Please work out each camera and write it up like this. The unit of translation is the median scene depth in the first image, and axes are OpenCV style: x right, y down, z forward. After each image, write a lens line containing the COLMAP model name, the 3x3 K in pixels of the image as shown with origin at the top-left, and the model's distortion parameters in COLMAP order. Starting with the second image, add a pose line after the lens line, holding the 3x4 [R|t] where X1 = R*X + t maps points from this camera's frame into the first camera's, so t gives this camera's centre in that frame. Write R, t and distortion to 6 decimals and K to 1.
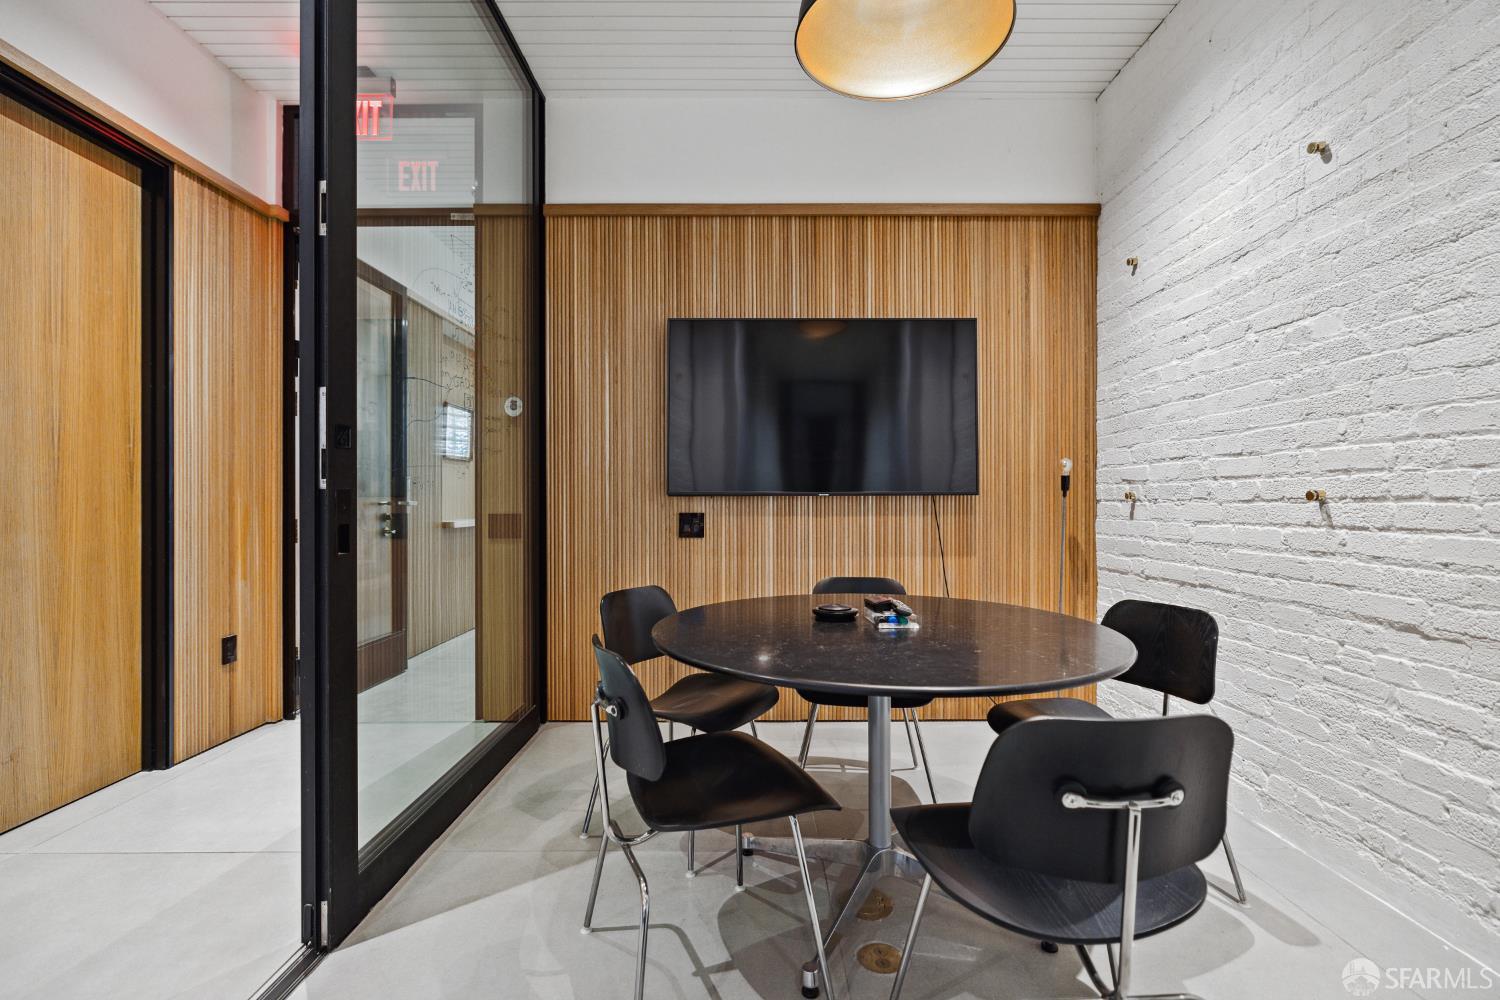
lens RADIAL K [[685.7, 0, 754.1], [0, 685.7, 498.9], [0, 0, 1]] dist [-0.001310, -0.000344]
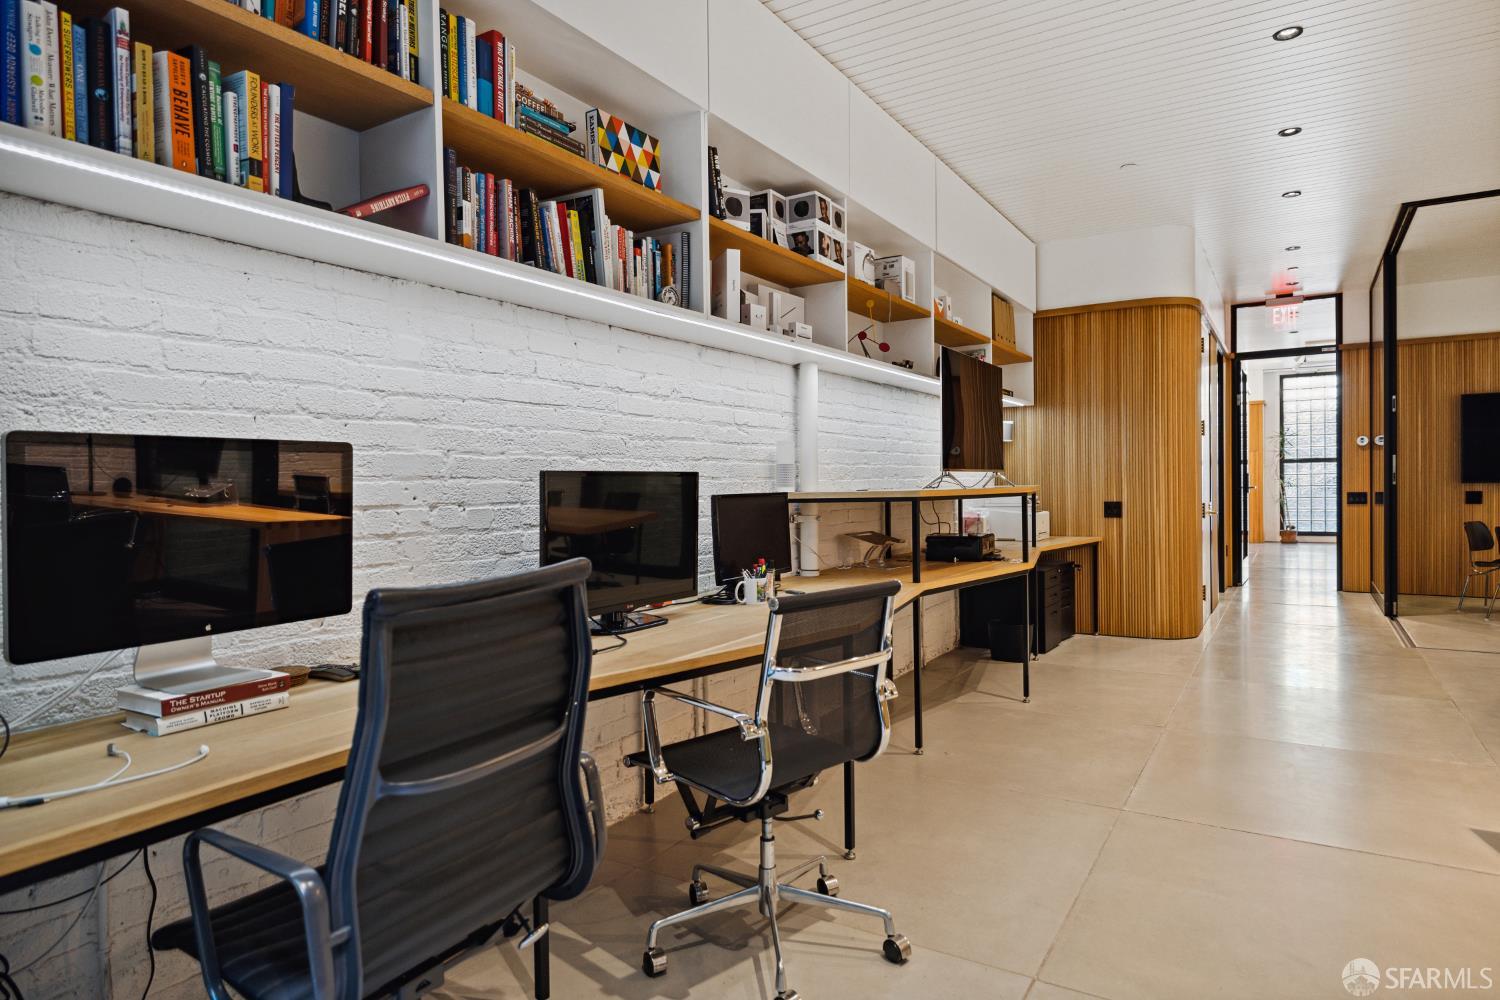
lens RADIAL K [[877.5, 0, 751.6], [0, 877.5, 498.7], [0, 0, 1]] dist [0.000567, 0.000587]
pose [[0.844314, -0.002385, -0.535844, -0.771017], [0.013929, 0.999750, 0.017498, -0.048730], [0.535668, -0.022238, 0.844136, -3.507056]]
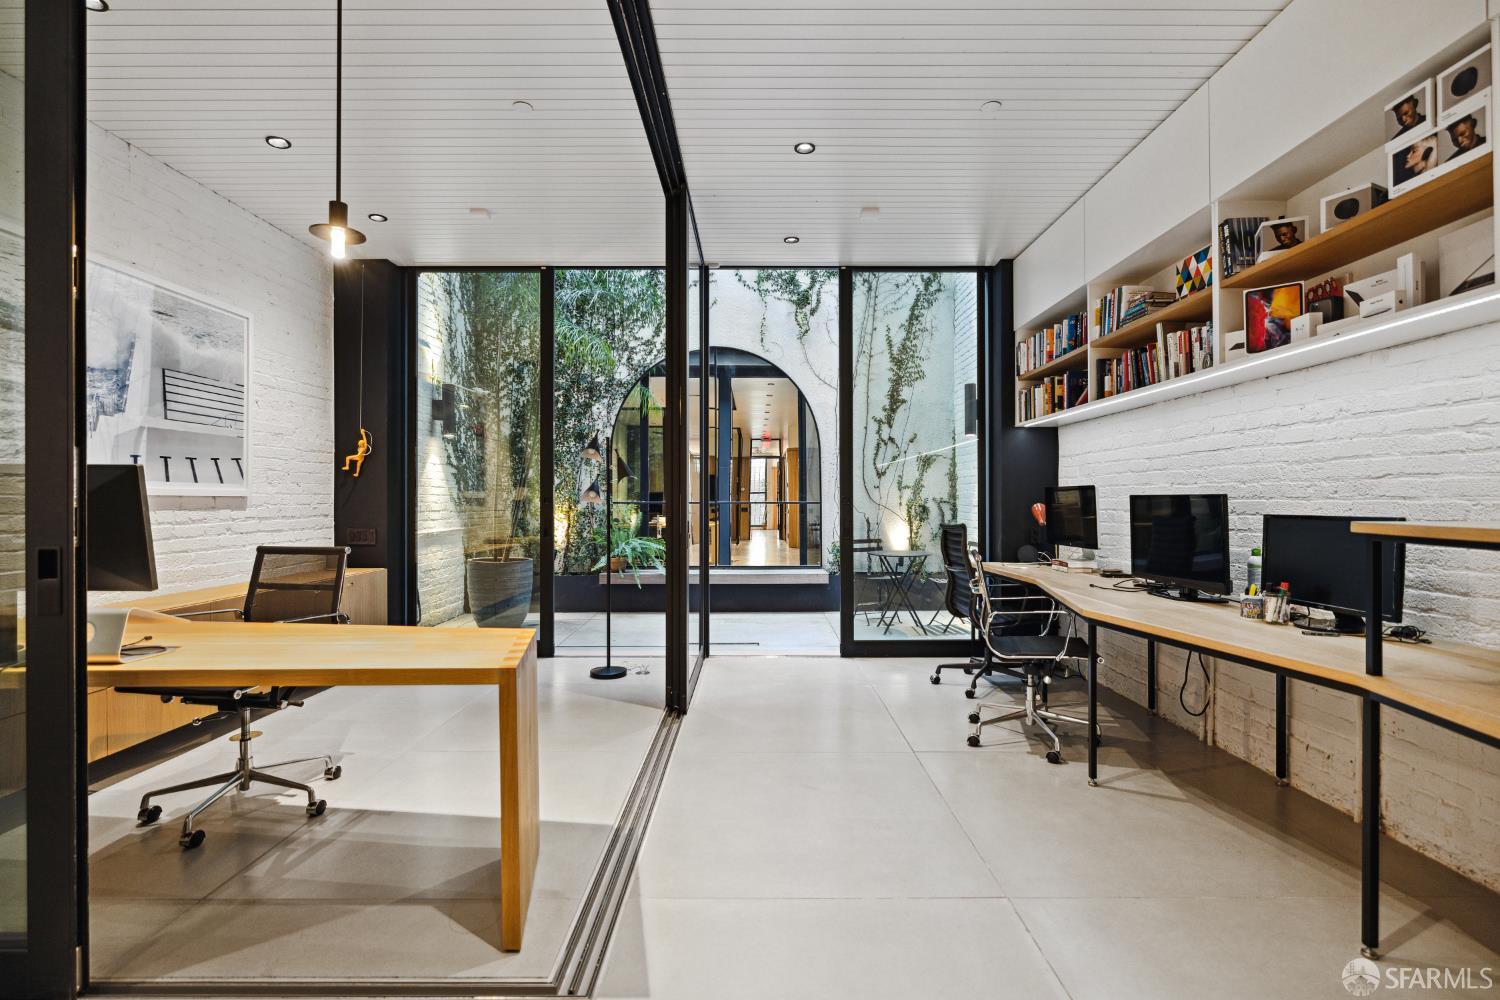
lens RADIAL K [[685.7, 0, 754.1], [0, 685.7, 498.9], [0, 0, 1]] dist [-0.001310, -0.000344]
pose [[-0.999895, 0.004606, 0.013753, -0.693144], [0.004585, 0.999988, -0.001515, -0.061547], [-0.013760, -0.001451, -0.999904, -0.955535]]
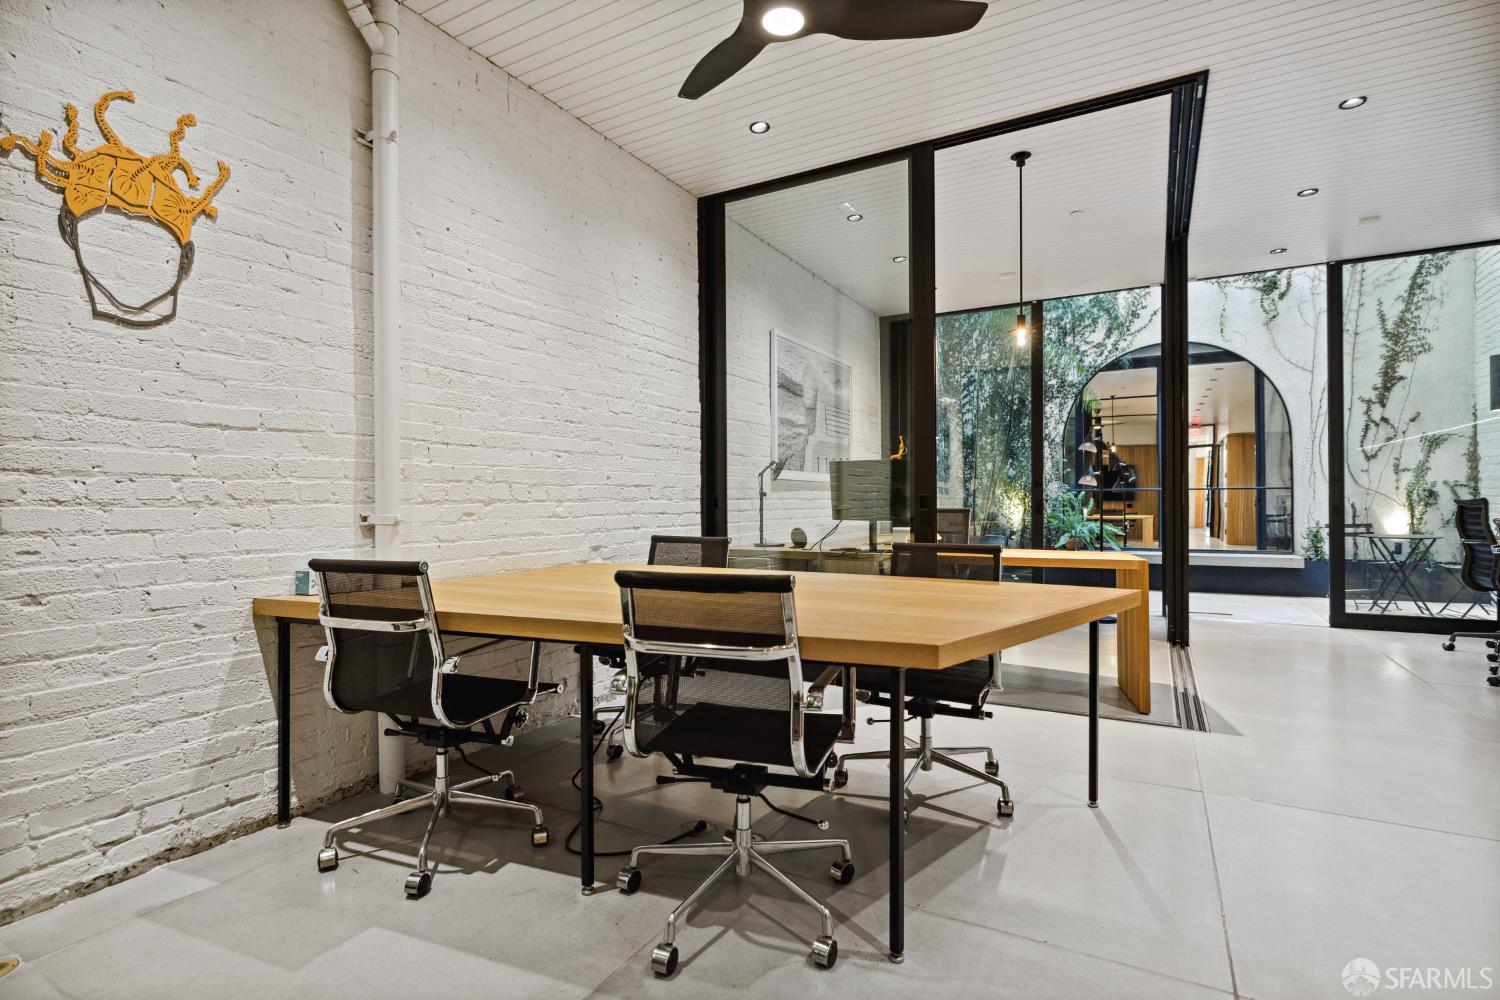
lens RADIAL K [[722.6, 0, 752.2], [0, 722.6, 502.9], [0, 0, 1]] dist [-0.001508, -0.000078]
pose [[-0.867381, 0.008229, 0.497577, -0.413940], [0.009862, 0.999951, 0.000653, 0.005007], [-0.497547, 0.005474, -0.867419, 0.132714]]
